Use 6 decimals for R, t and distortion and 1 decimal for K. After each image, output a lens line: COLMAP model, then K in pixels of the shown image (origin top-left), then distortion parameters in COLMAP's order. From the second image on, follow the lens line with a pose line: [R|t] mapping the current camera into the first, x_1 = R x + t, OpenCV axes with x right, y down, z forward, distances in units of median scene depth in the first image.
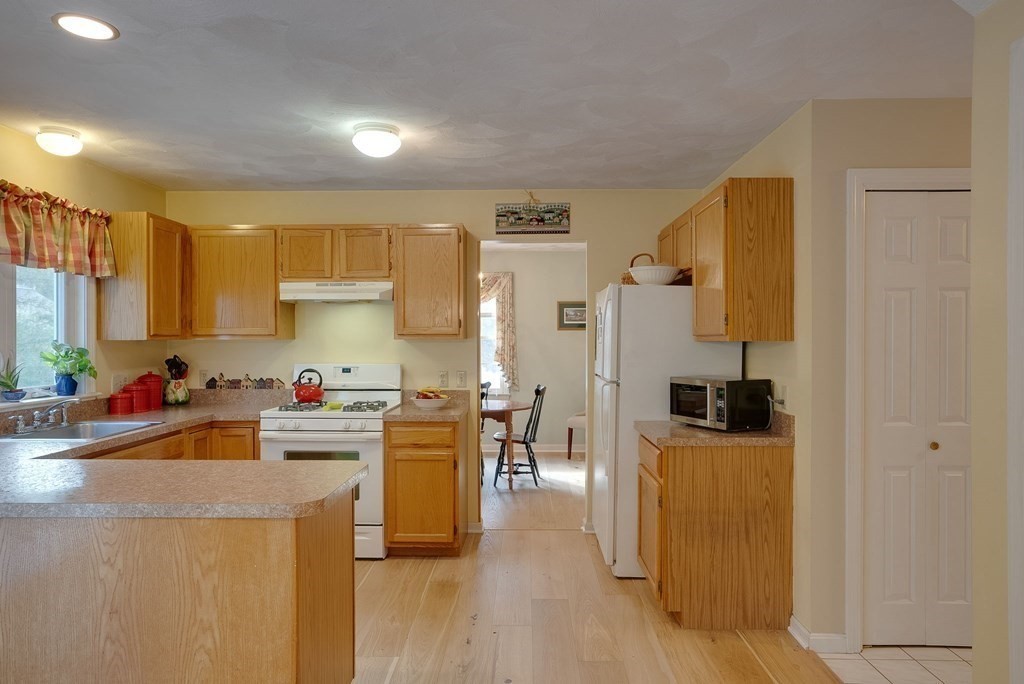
lens RADIAL K [[652.6, 0, 515.6], [0, 652.6, 342.0], [0, 0, 1]] dist [-0.028530, 0.029723]
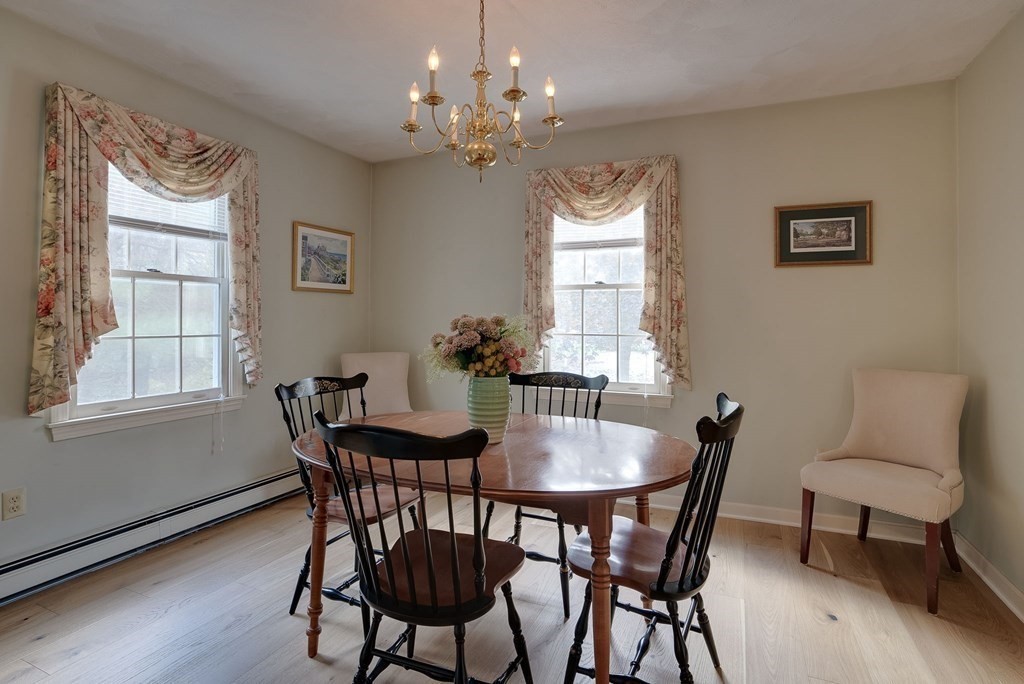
lens RADIAL K [[502.5, 0, 530.8], [0, 502.5, 323.2], [0, 0, 1]] dist [-0.055868, 0.013450]
pose [[0.930238, 0.004239, -0.366932, 0.057443], [-0.005592, 0.999981, -0.002625, 0.045976], [0.366914, 0.004494, 0.930244, 1.101788]]
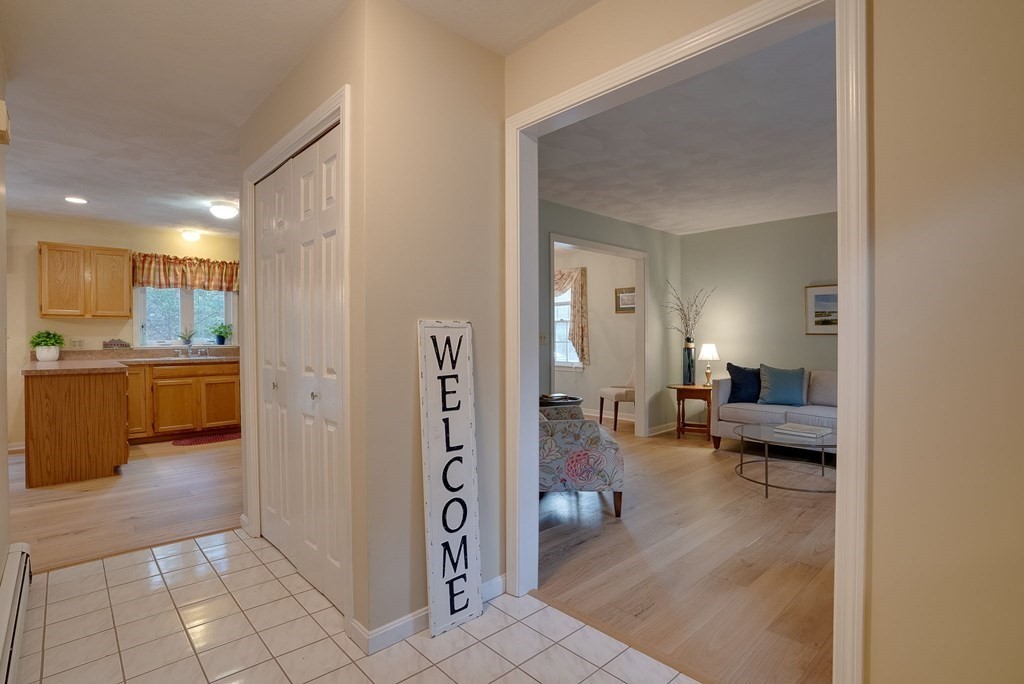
lens RADIAL K [[502.5, 0, 517.3], [0, 502.5, 344.8], [0, 0, 1]] dist [-0.055868, 0.013450]
pose [[0.694523, 0.008629, -0.719418, 1.079048], [-0.001929, 0.999947, 0.010132, 0.053319], [0.719468, -0.005649, 0.694503, 0.472096]]
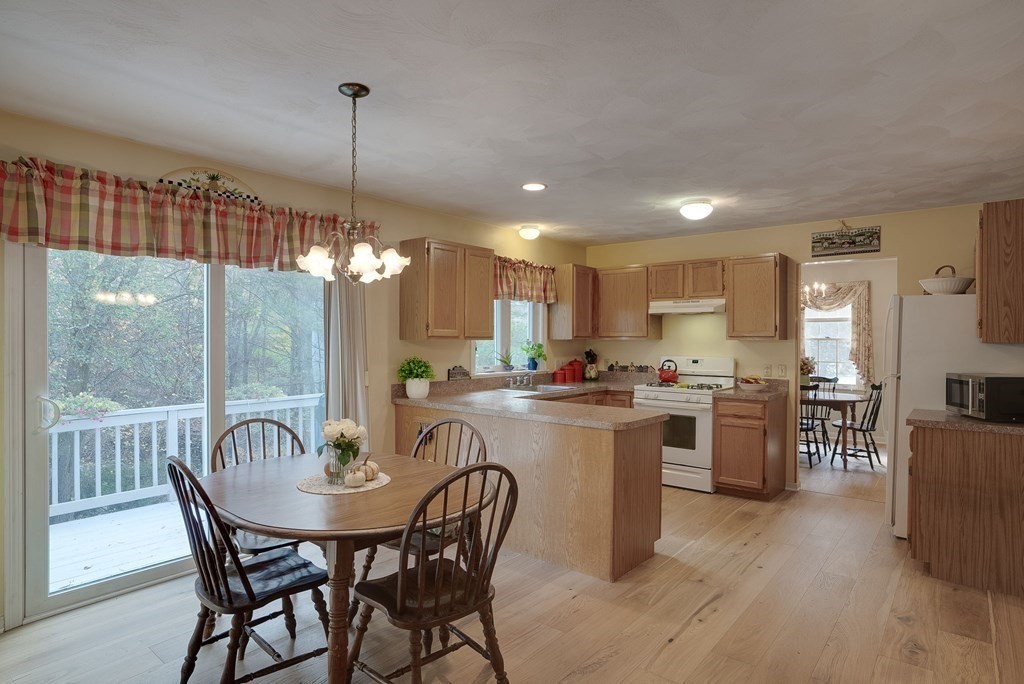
lens RADIAL K [[561.2, 0, 512.7], [0, 561.2, 344.6], [0, 0, 1]] dist [-0.031622, 0.001018]
pose [[0.781723, 0.010815, -0.623532, 0.202470], [-0.008968, 0.999941, 0.006101, 0.002821], [0.623561, 0.000823, 0.781774, -0.217723]]
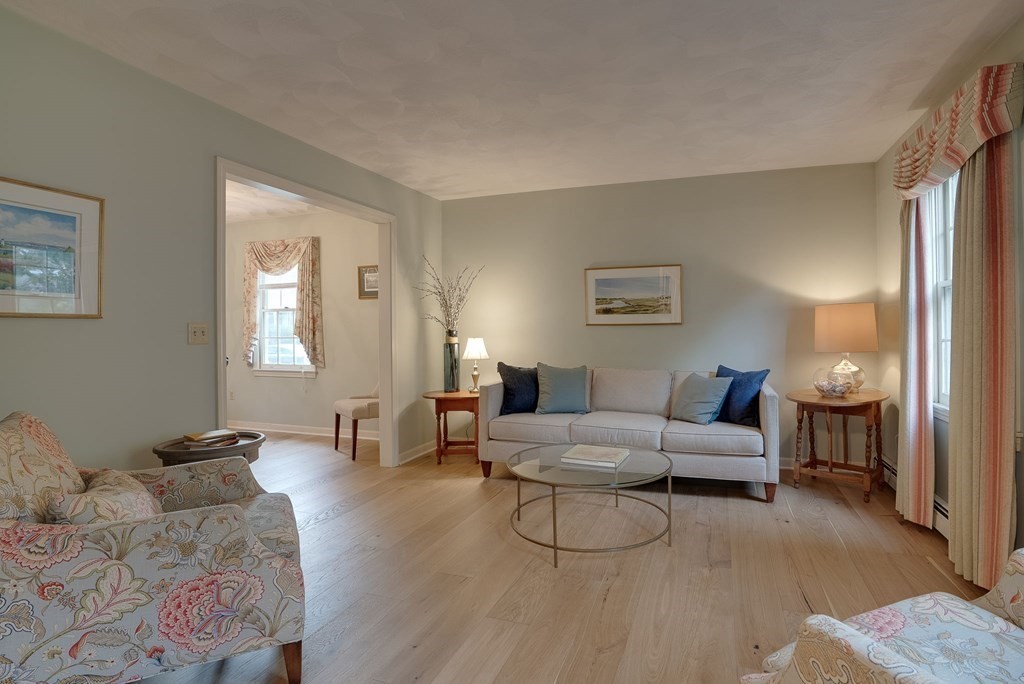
lens RADIAL K [[502.5, 0, 554.2], [0, 502.5, 321.5], [0, 0, 1]] dist [-0.055868, 0.013450]
pose [[0.956094, -0.014683, -0.292693, 0.940425], [0.008730, 0.999728, -0.021636, 0.052627], [0.292931, 0.018131, 0.955962, 0.810897]]
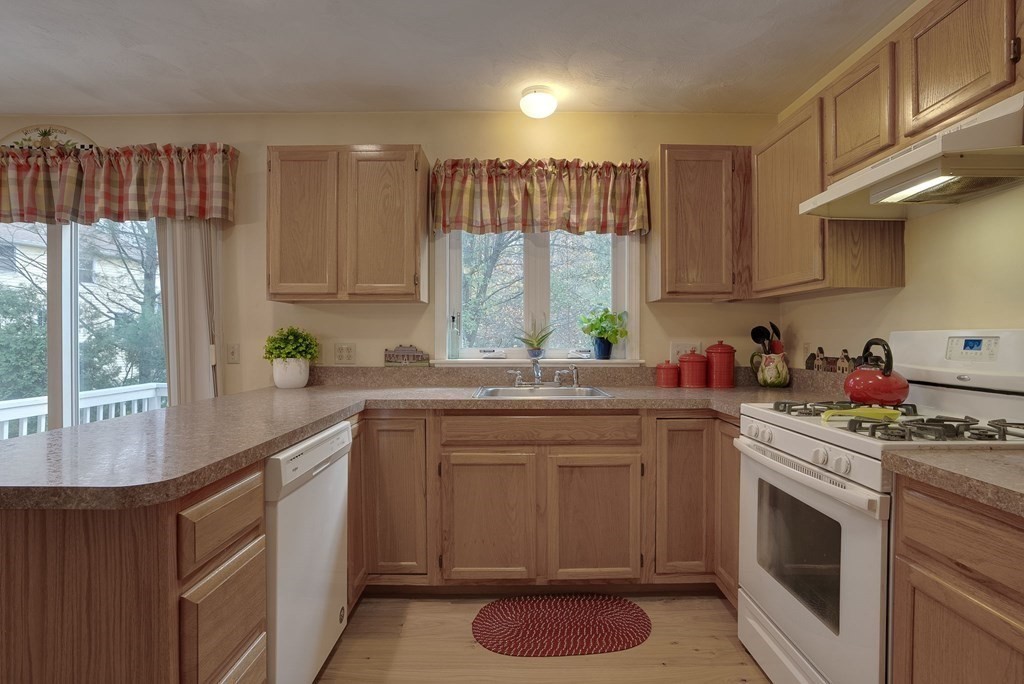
lens RADIAL K [[519.9, 0, 513.0], [0, 519.9, 347.1], [0, 0, 1]] dist [-0.039955, 0.011522]
pose [[0.027424, 0.015369, -0.999506, 0.079171], [-0.007360, 0.999858, 0.015173, 0.045487], [0.999597, 0.006940, 0.027533, 0.722903]]
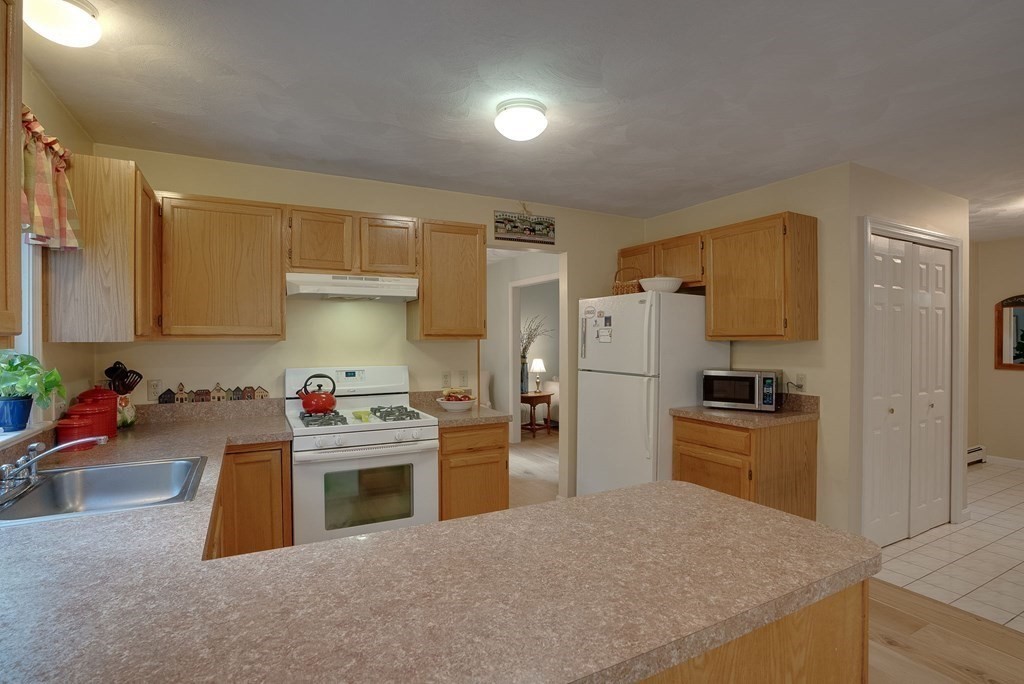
lens RADIAL K [[502.5, 0, 512.3], [0, 502.5, 336.9], [0, 0, 1]] dist [-0.055868, 0.013450]
pose [[0.872235, -0.000340, 0.489086, -0.427809], [0.004455, 0.999964, -0.007249, -0.002281], [-0.489066, 0.008502, 0.872205, 0.302780]]
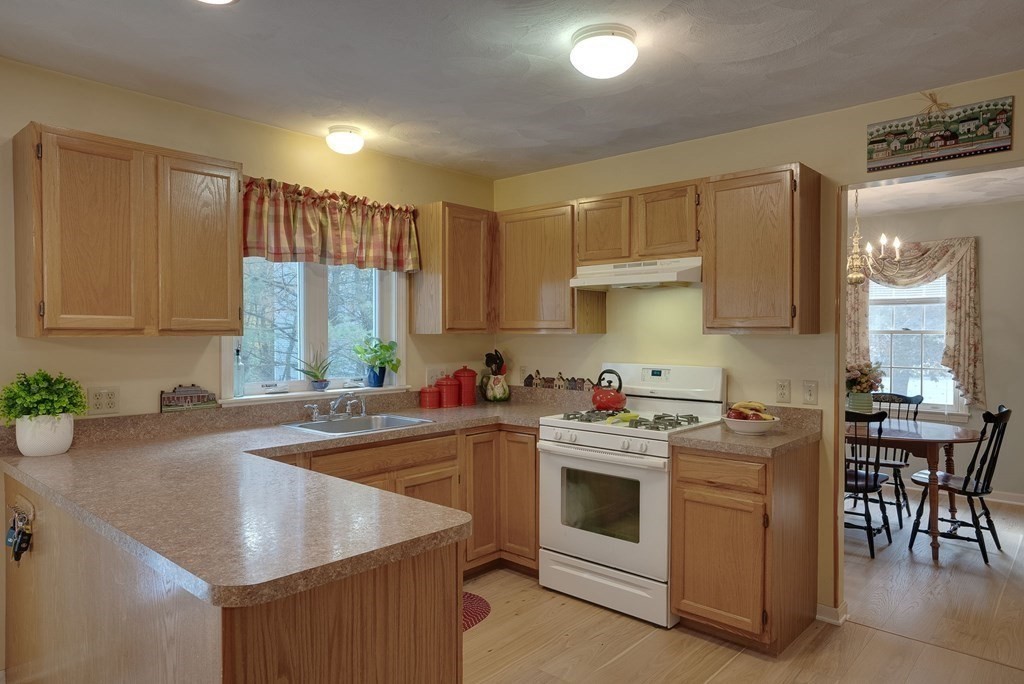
lens RADIAL K [[652.6, 0, 510.9], [0, 652.6, 344.2], [0, 0, 1]] dist [-0.028530, 0.029723]
pose [[0.755631, 0.014401, -0.654839, 0.134398], [-0.006244, 0.999871, 0.014784, -0.002423], [0.654968, -0.007082, 0.755623, 0.301010]]
